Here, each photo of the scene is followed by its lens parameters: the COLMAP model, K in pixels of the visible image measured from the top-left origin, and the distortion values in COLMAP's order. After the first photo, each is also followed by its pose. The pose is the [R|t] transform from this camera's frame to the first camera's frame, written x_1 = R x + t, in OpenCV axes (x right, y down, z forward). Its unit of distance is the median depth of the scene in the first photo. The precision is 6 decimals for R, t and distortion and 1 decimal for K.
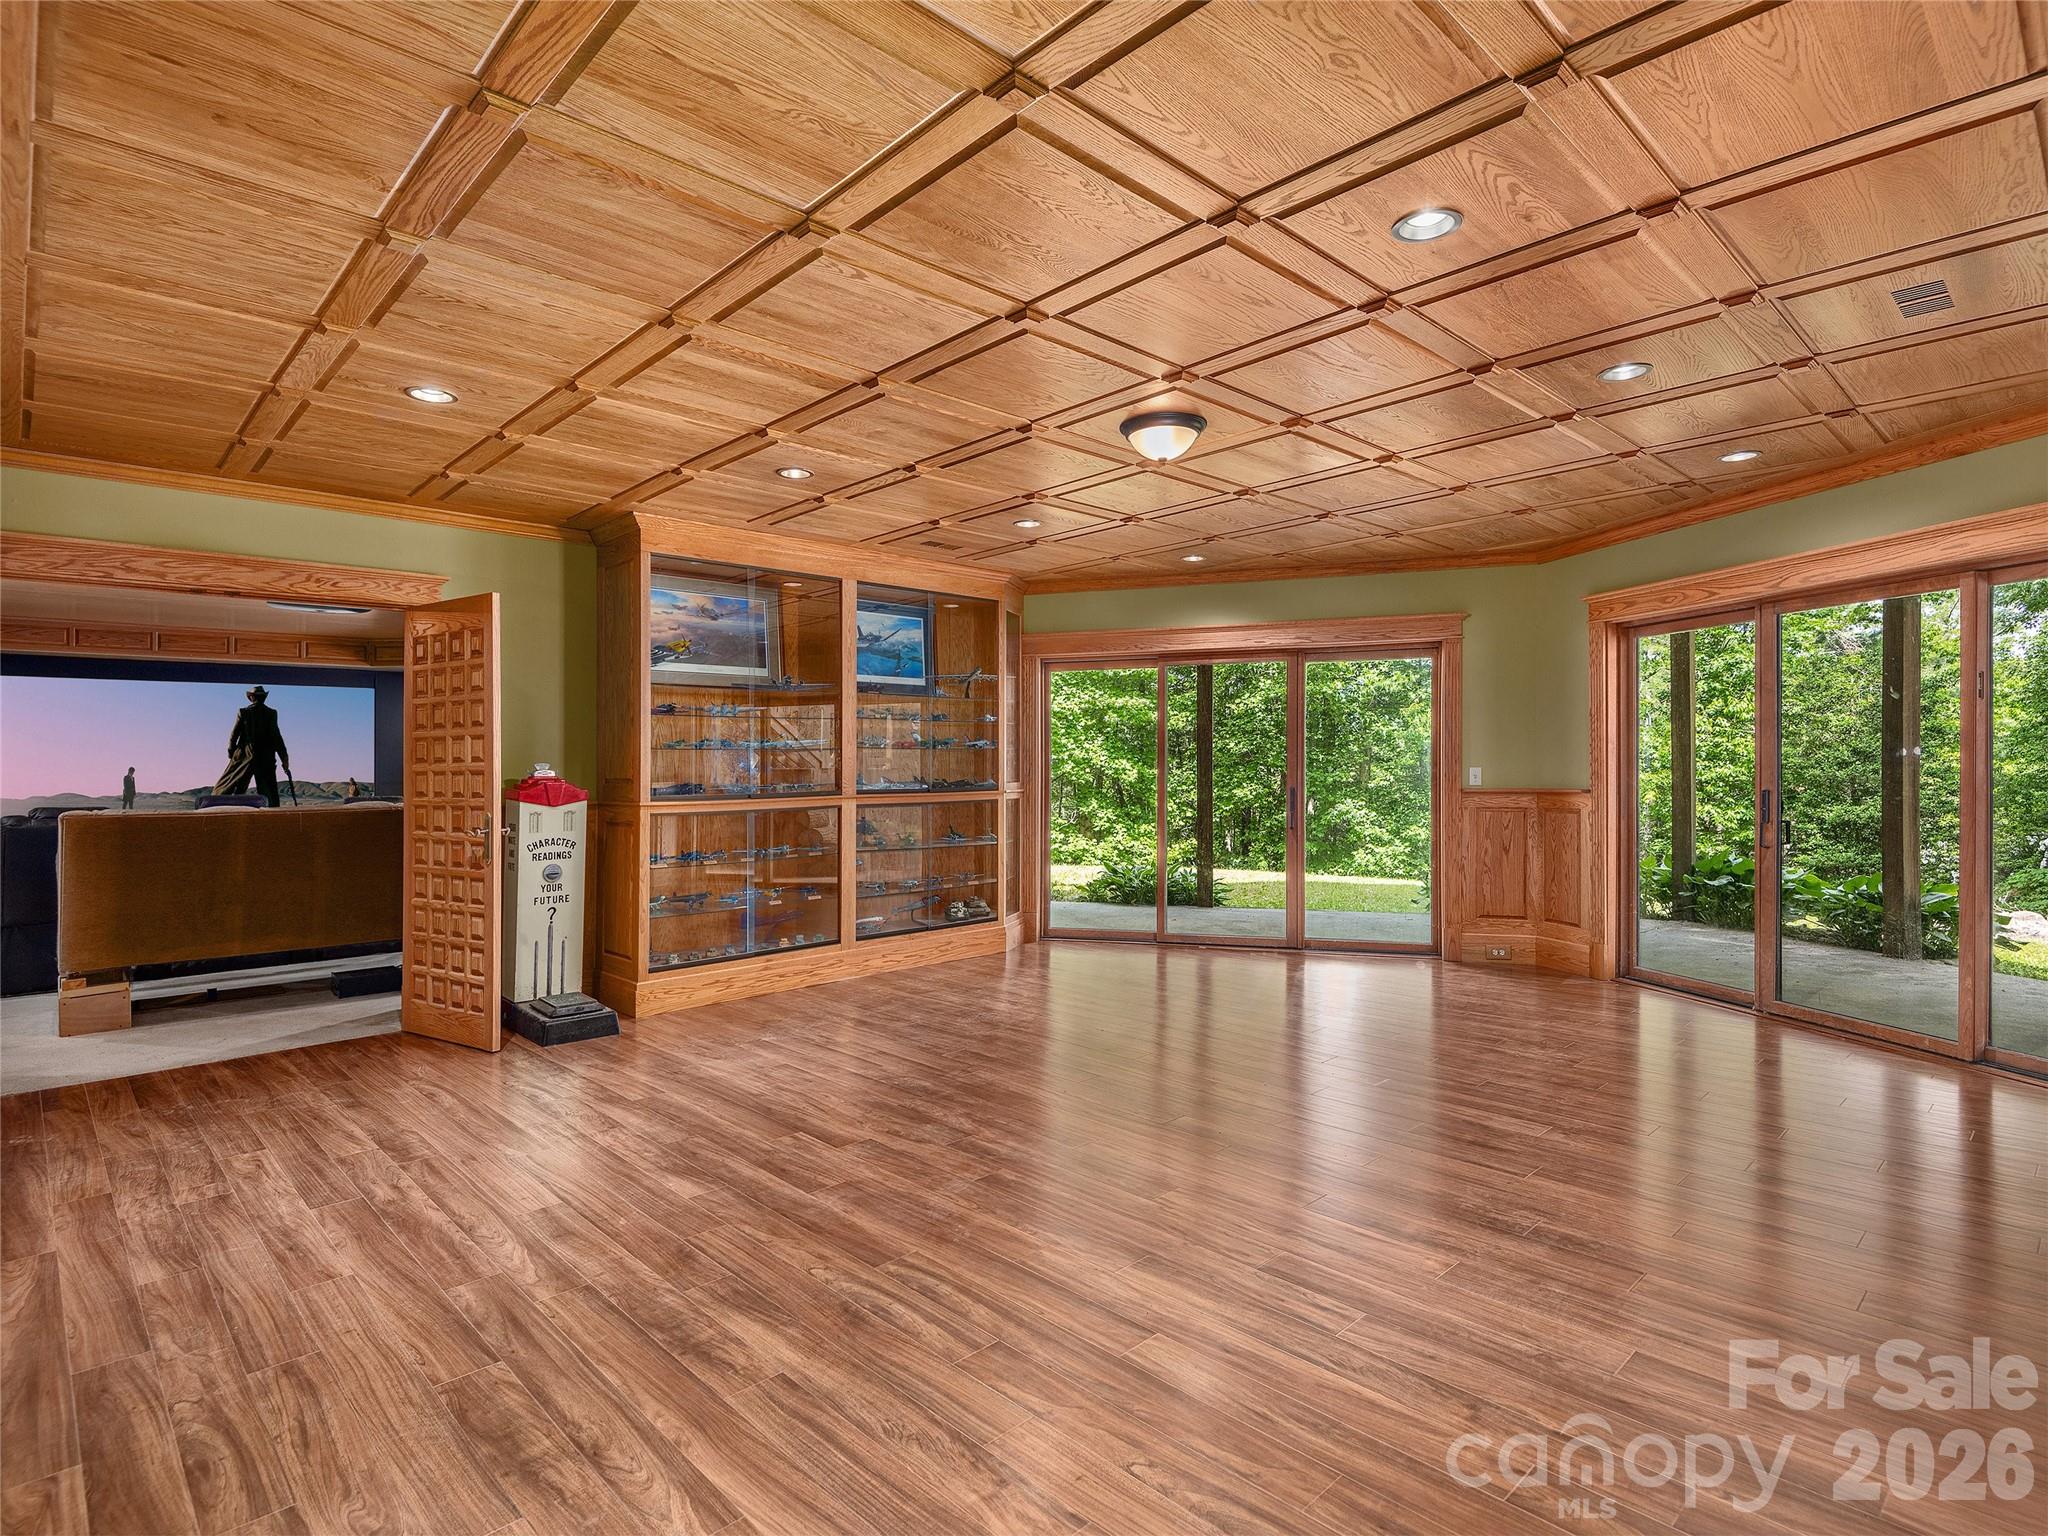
lens RADIAL K [[1062.4, 0, 1035.1], [0, 1062.4, 760.0], [0, 0, 1]] dist [0.040276, -0.022689]
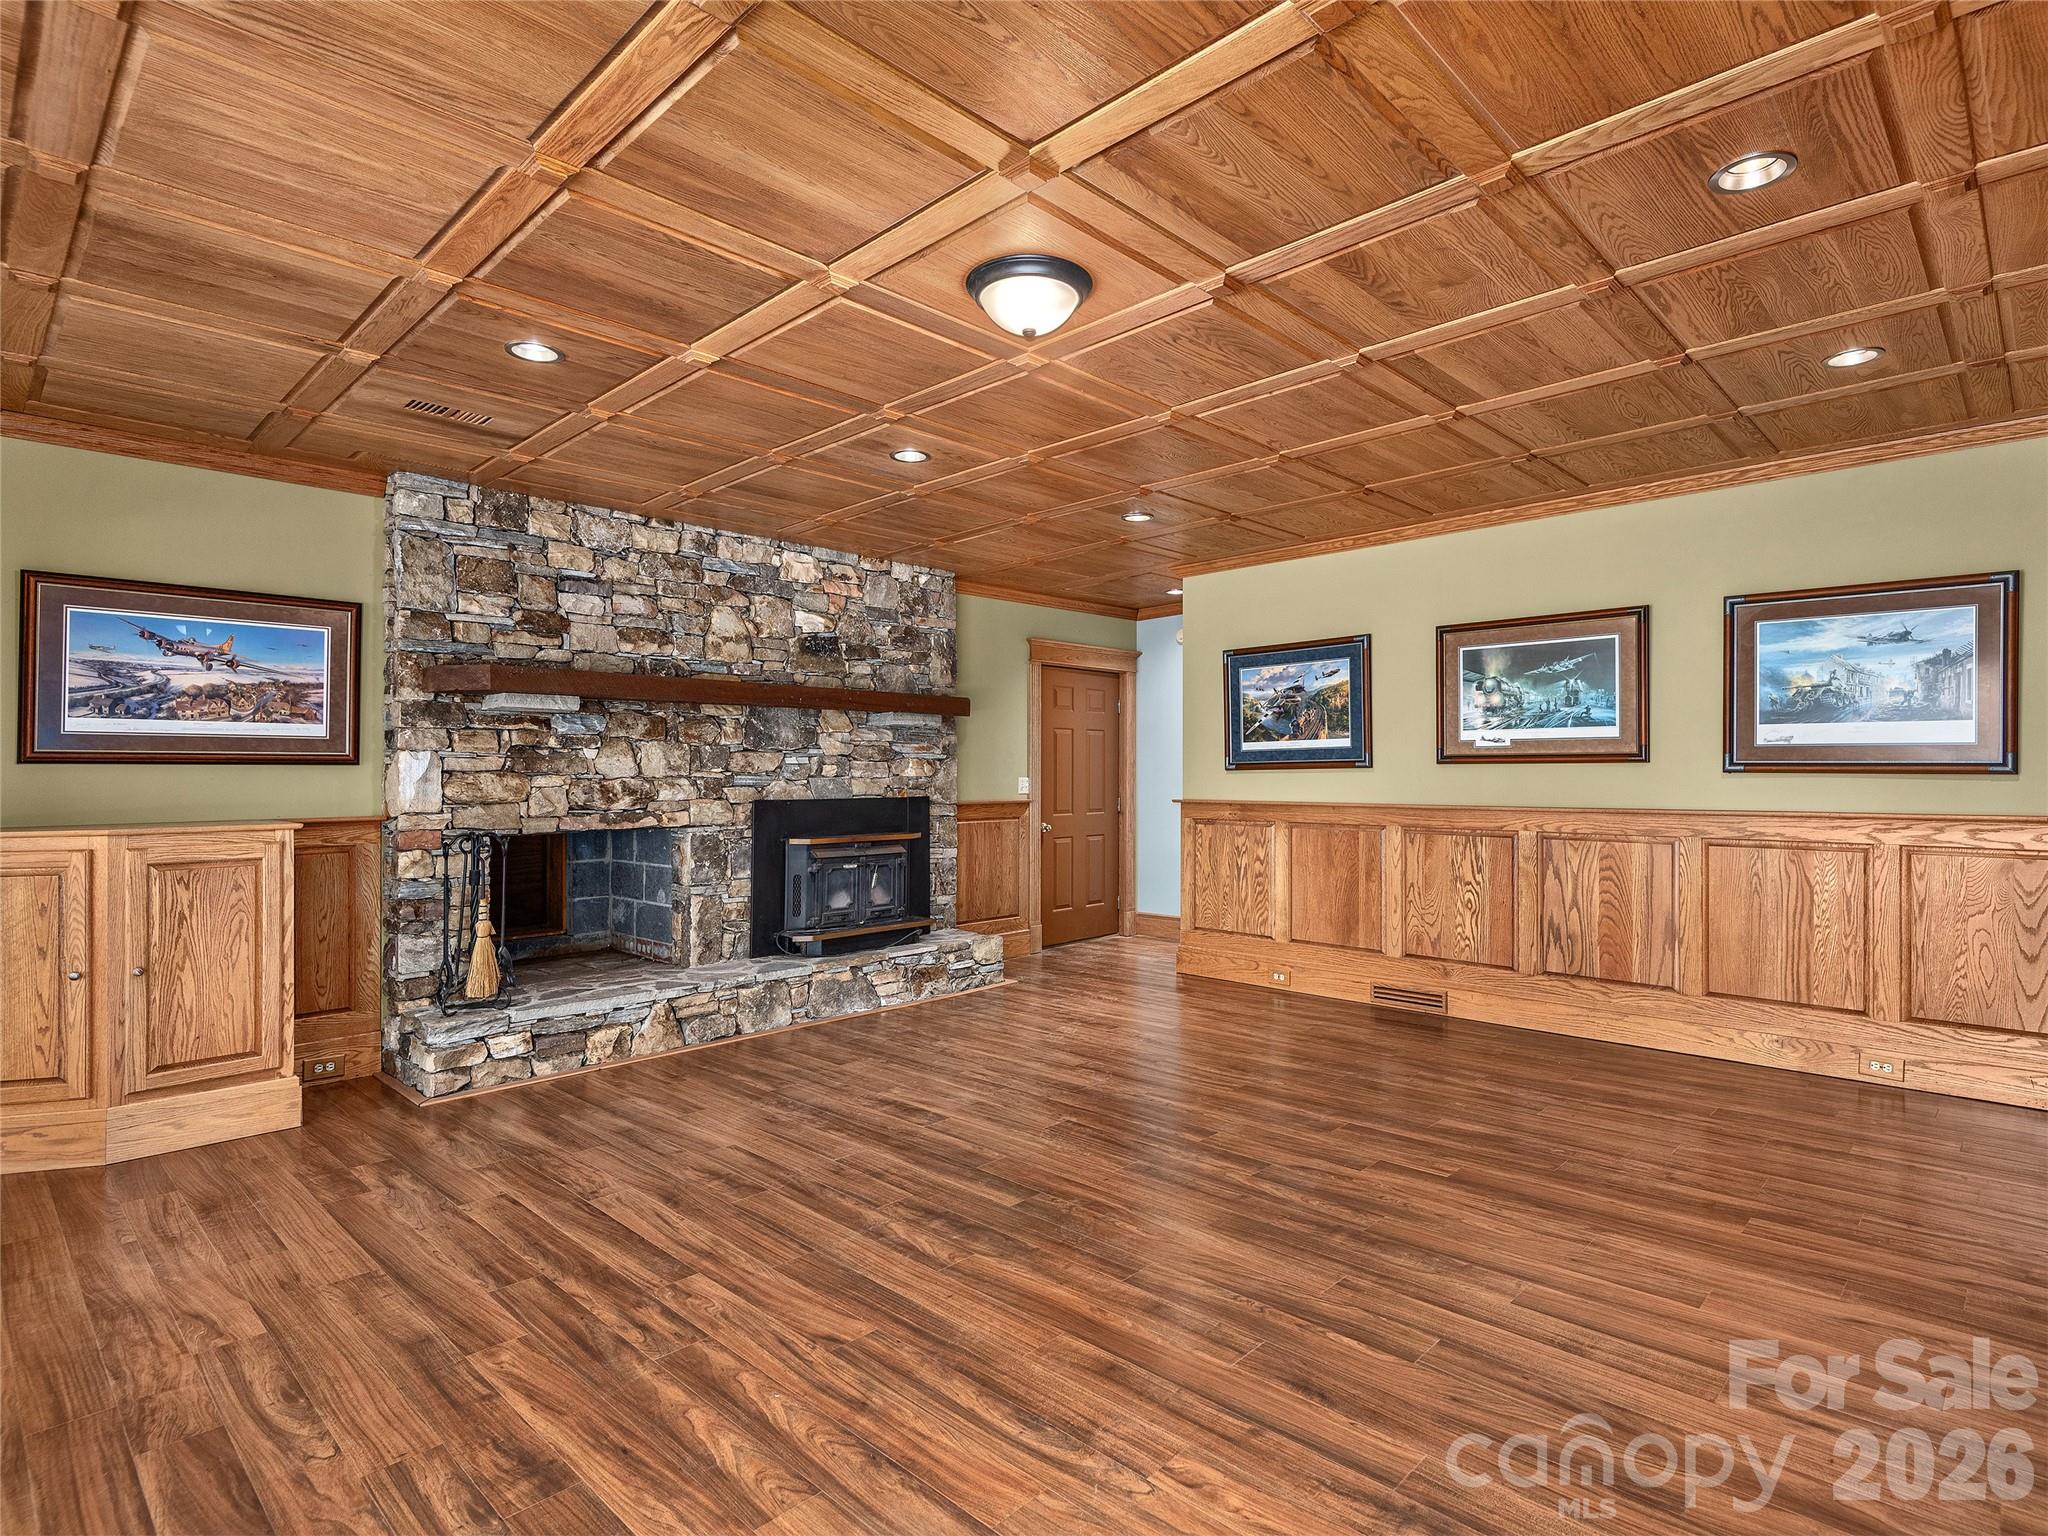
lens RADIAL K [[1062.4, 0, 1035.1], [0, 1062.4, 760.0], [0, 0, 1]] dist [0.040276, -0.022689]
pose [[-0.999711, 0.014126, -0.019430, 0.150825], [0.014494, 0.999716, -0.018924, 0.012012], [0.019157, -0.019200, -0.999632, 2.066987]]
